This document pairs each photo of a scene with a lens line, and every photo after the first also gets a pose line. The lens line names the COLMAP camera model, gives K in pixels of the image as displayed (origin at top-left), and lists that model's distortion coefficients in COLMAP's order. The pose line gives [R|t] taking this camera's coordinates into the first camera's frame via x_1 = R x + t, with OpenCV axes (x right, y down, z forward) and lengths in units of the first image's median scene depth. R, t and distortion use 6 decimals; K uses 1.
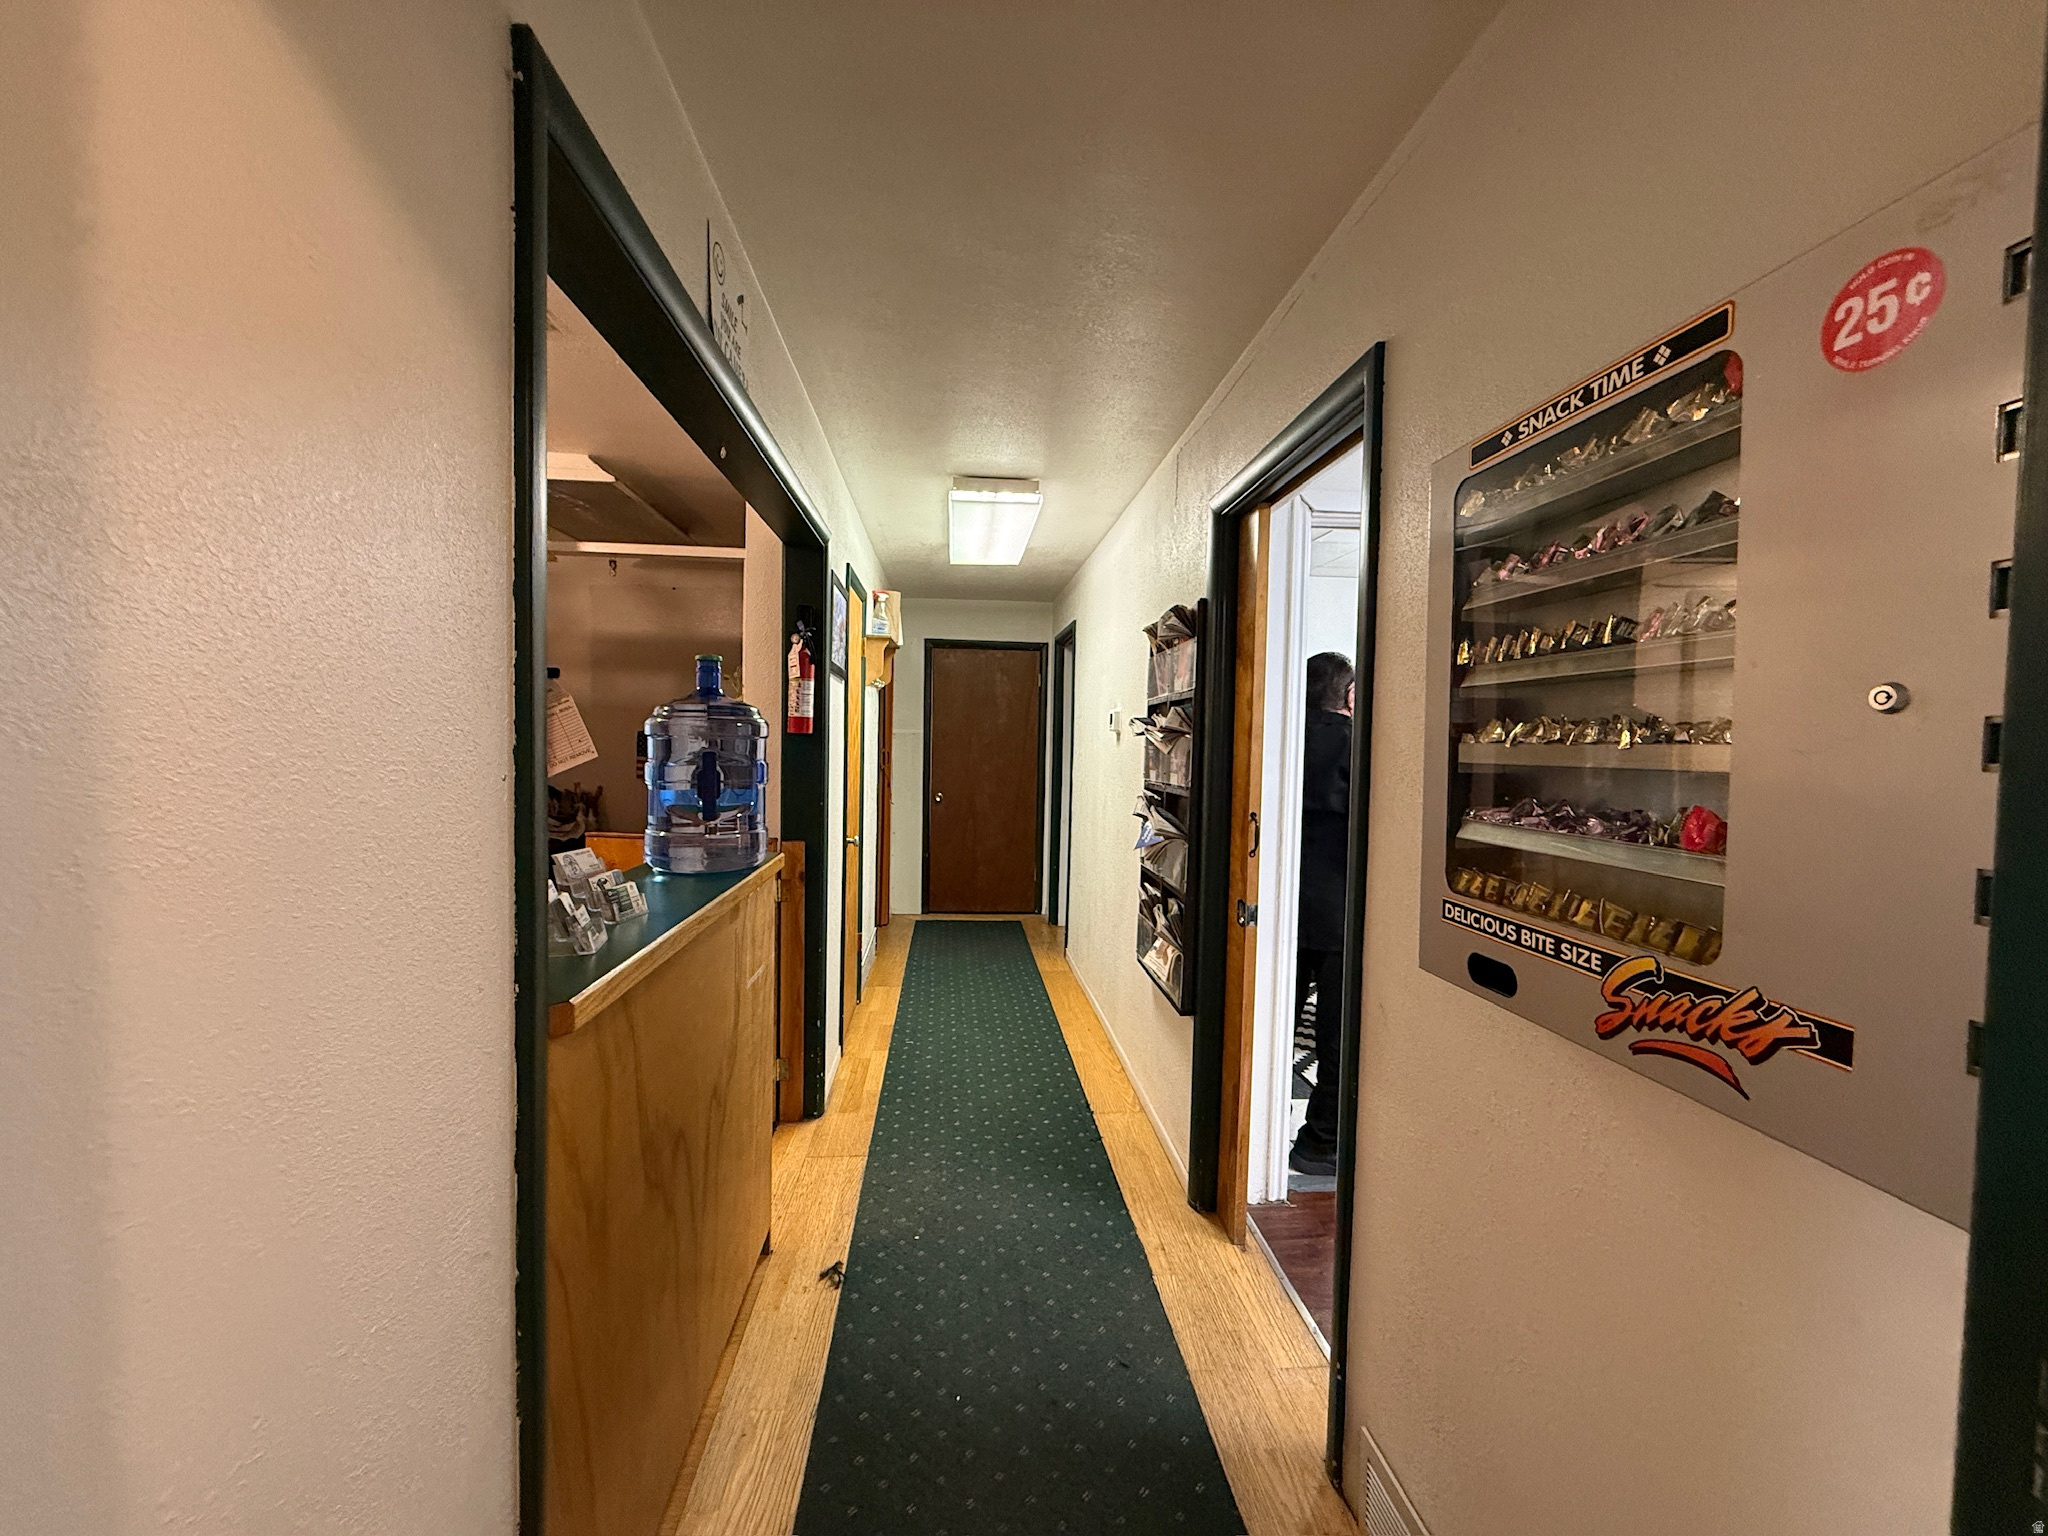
lens RADIAL K [[816.8, 0, 1019.6], [0, 816.8, 771.8], [0, 0, 1]] dist [0.000082, 0.000001]
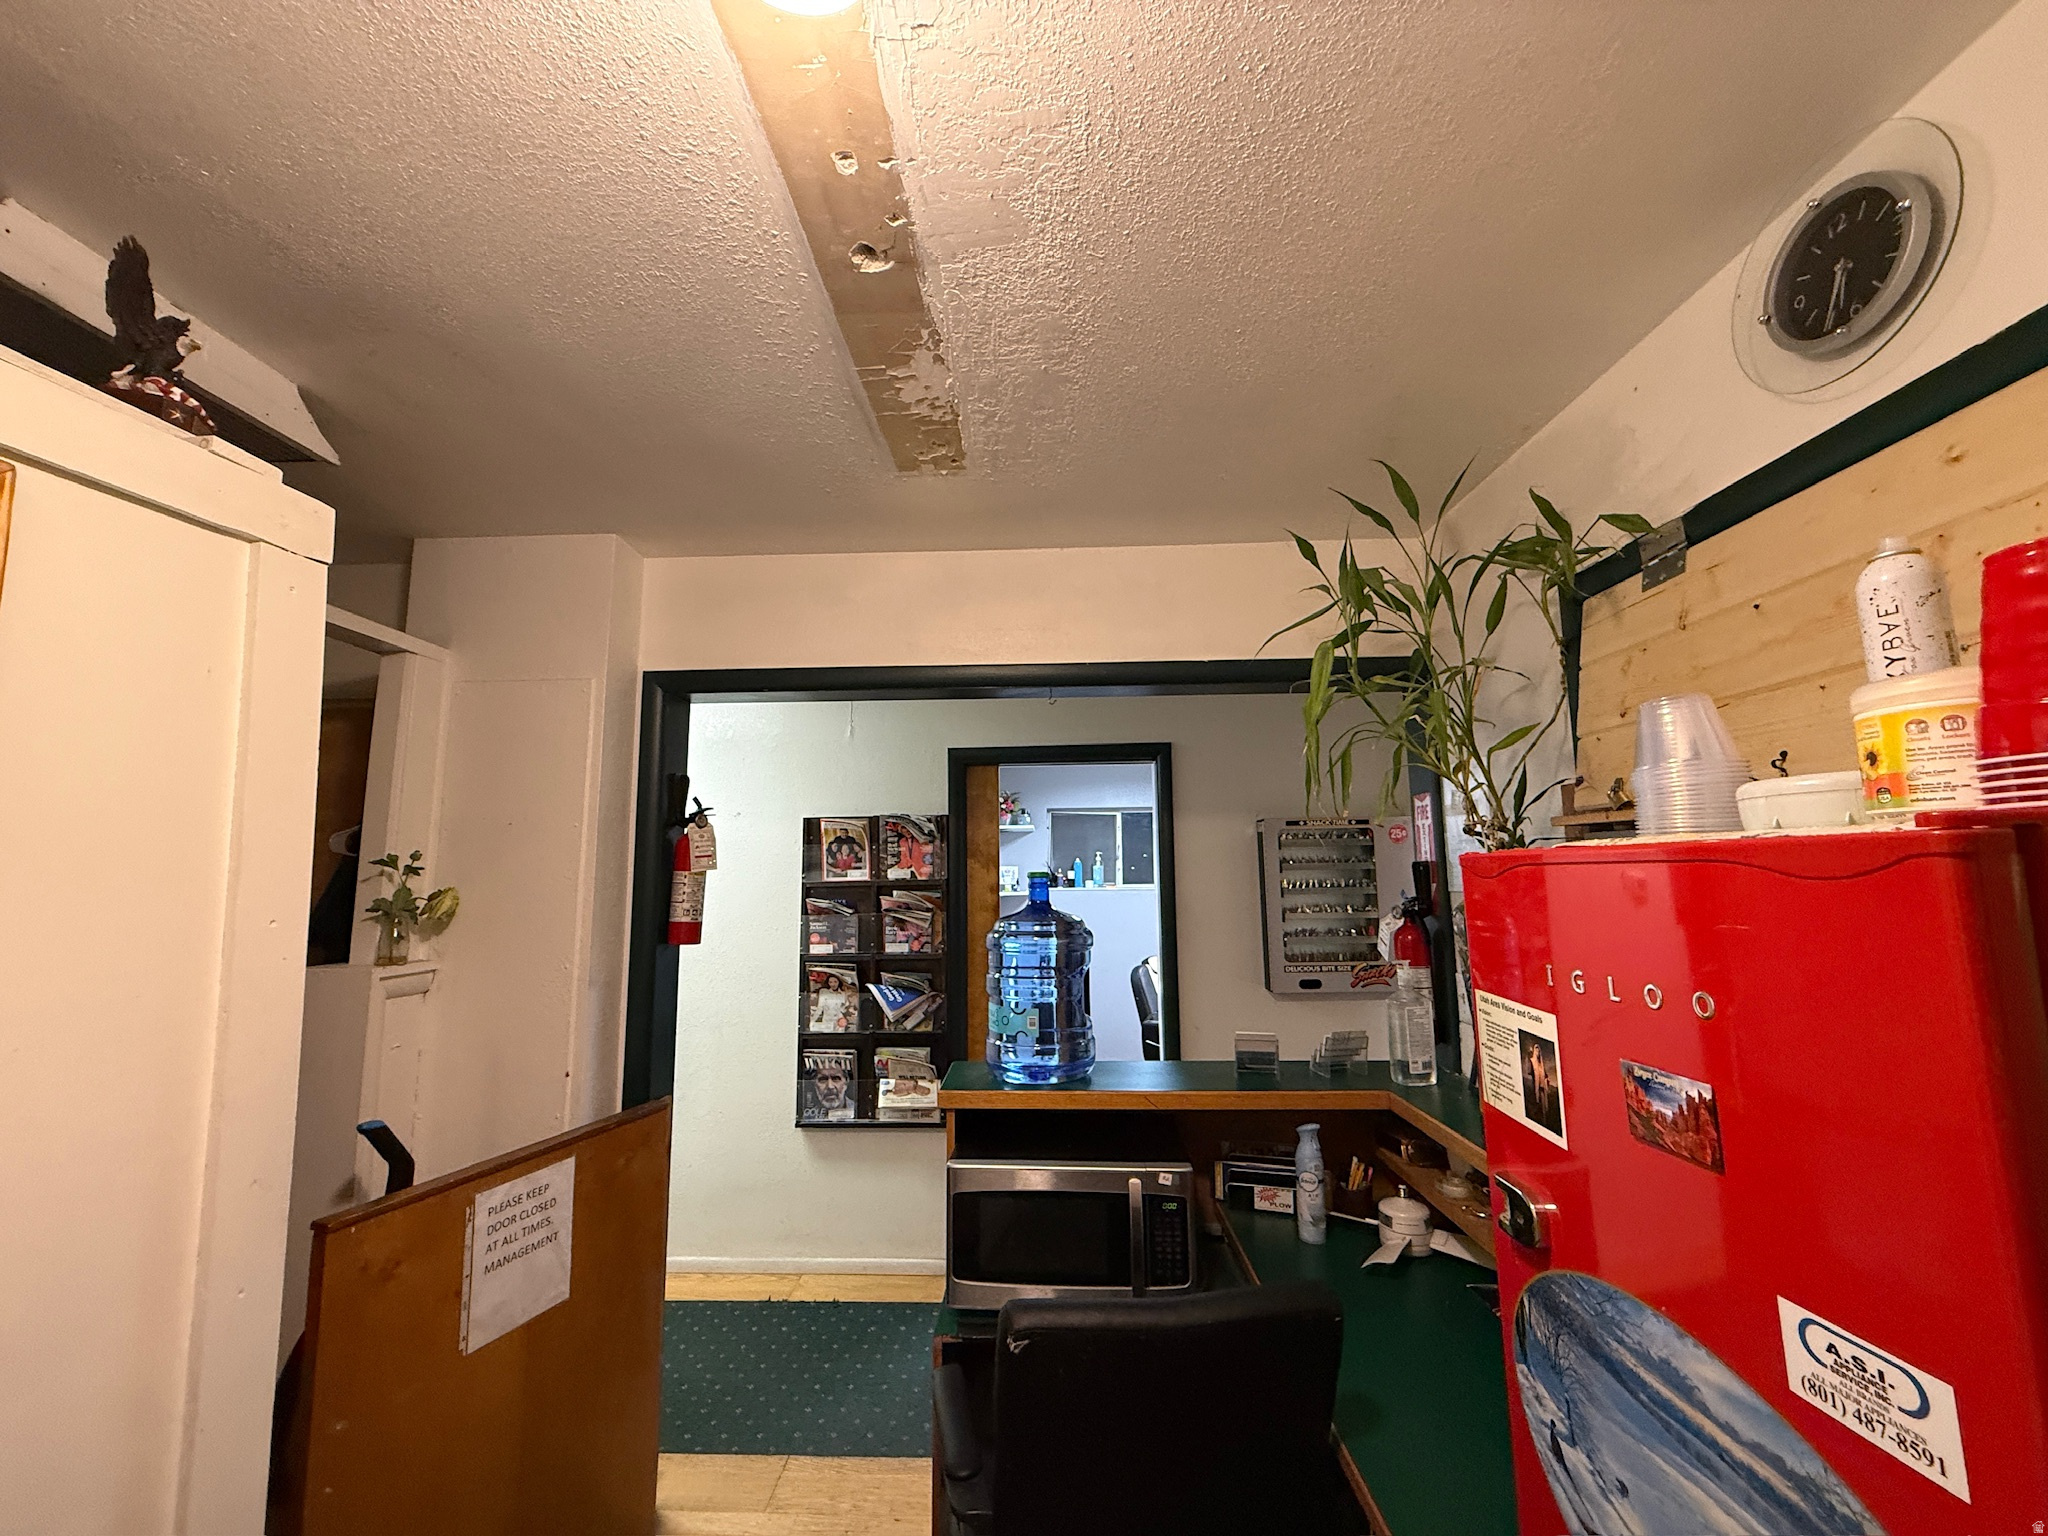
lens RADIAL K [[816.8, 0, 1019.8], [0, 816.8, 766.7], [0, 0, 1]] dist [0.000082, 0.000001]
pose [[0.107676, 0.103565, 0.988777, -0.912876], [0.052119, 0.992604, -0.109641, -0.101235], [-0.992819, 0.063340, 0.101482, 0.560828]]
